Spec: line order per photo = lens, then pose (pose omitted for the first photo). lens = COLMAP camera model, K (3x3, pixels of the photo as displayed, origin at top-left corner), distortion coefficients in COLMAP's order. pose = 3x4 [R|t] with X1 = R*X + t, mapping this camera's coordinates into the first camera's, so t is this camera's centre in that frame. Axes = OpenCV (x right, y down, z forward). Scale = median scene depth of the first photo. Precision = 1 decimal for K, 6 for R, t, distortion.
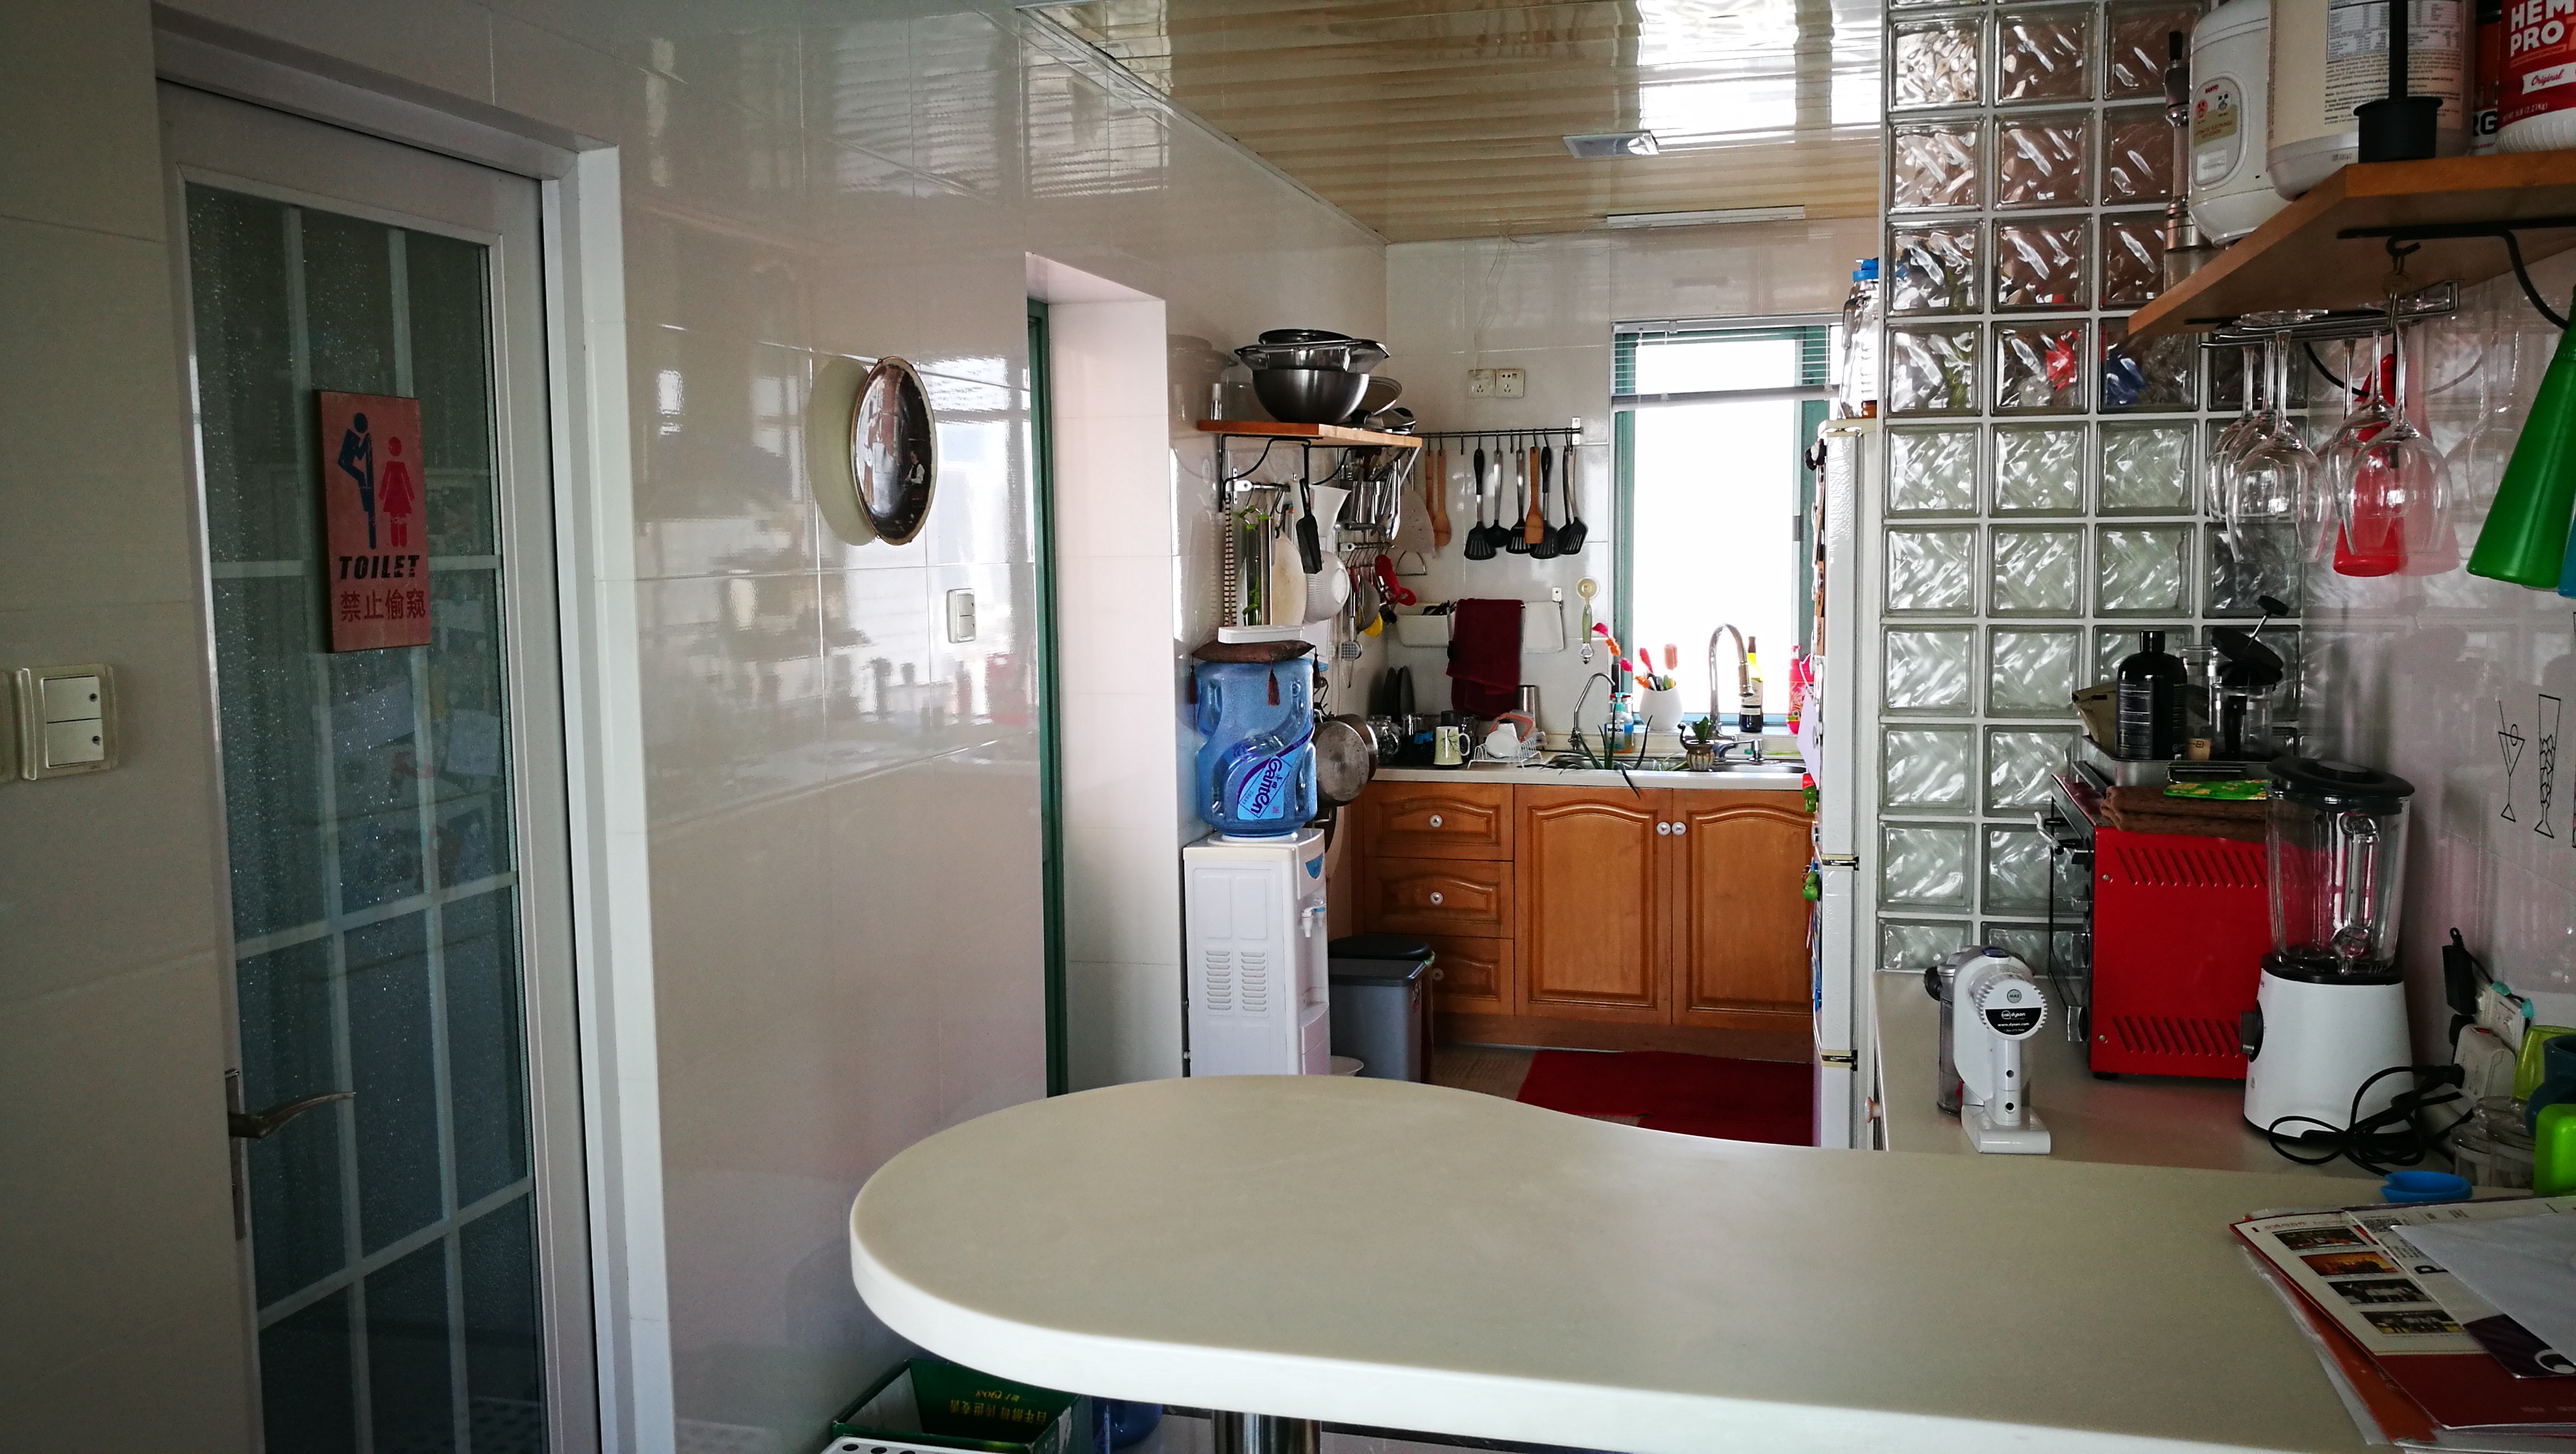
lens RADIAL K [[2015.9, 0, 1288.1], [0, 2015.9, 723.6], [0, 0, 1]] dist [0.002711, 0.003592]
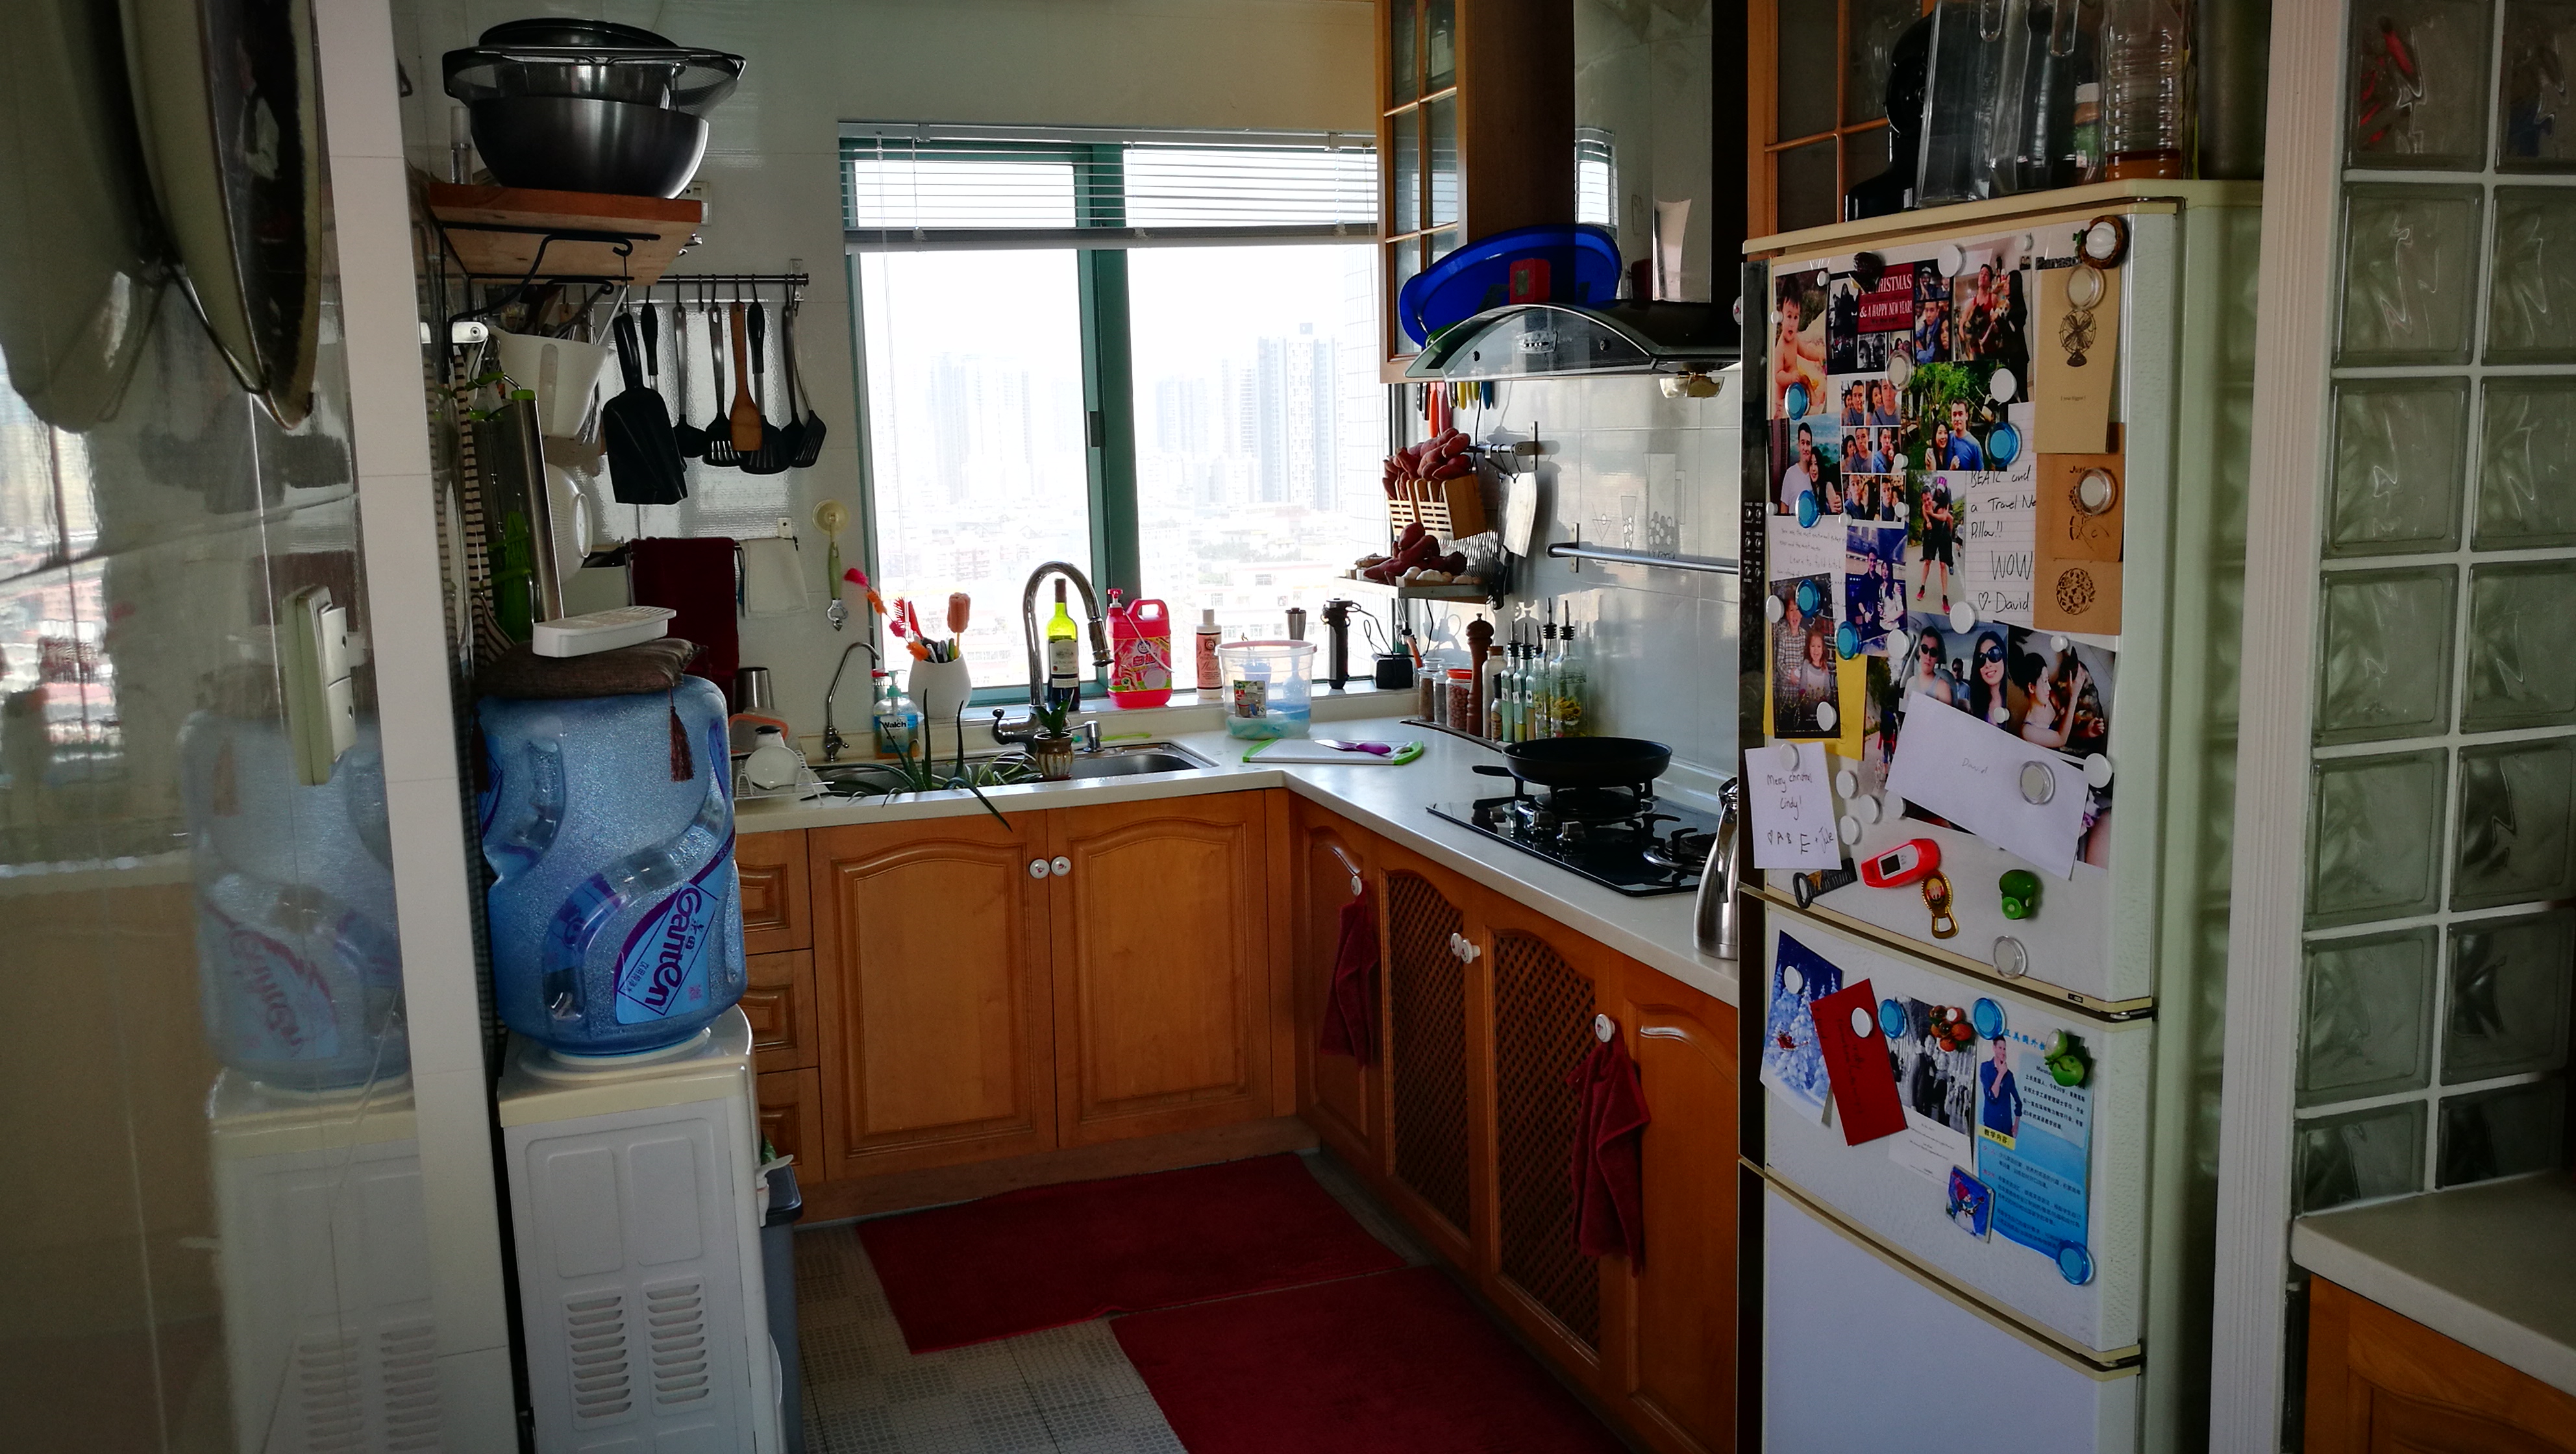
lens RADIAL K [[2015.9, 0, 1288.0], [0, 2015.9, 723.7], [0, 0, 1]] dist [0.002711, 0.003592]
pose [[0.822446, -0.090352, 0.561622, -0.112657], [0.067707, 0.995835, 0.061056, -0.030343], [-0.564799, -0.012189, 0.825138, 0.370404]]
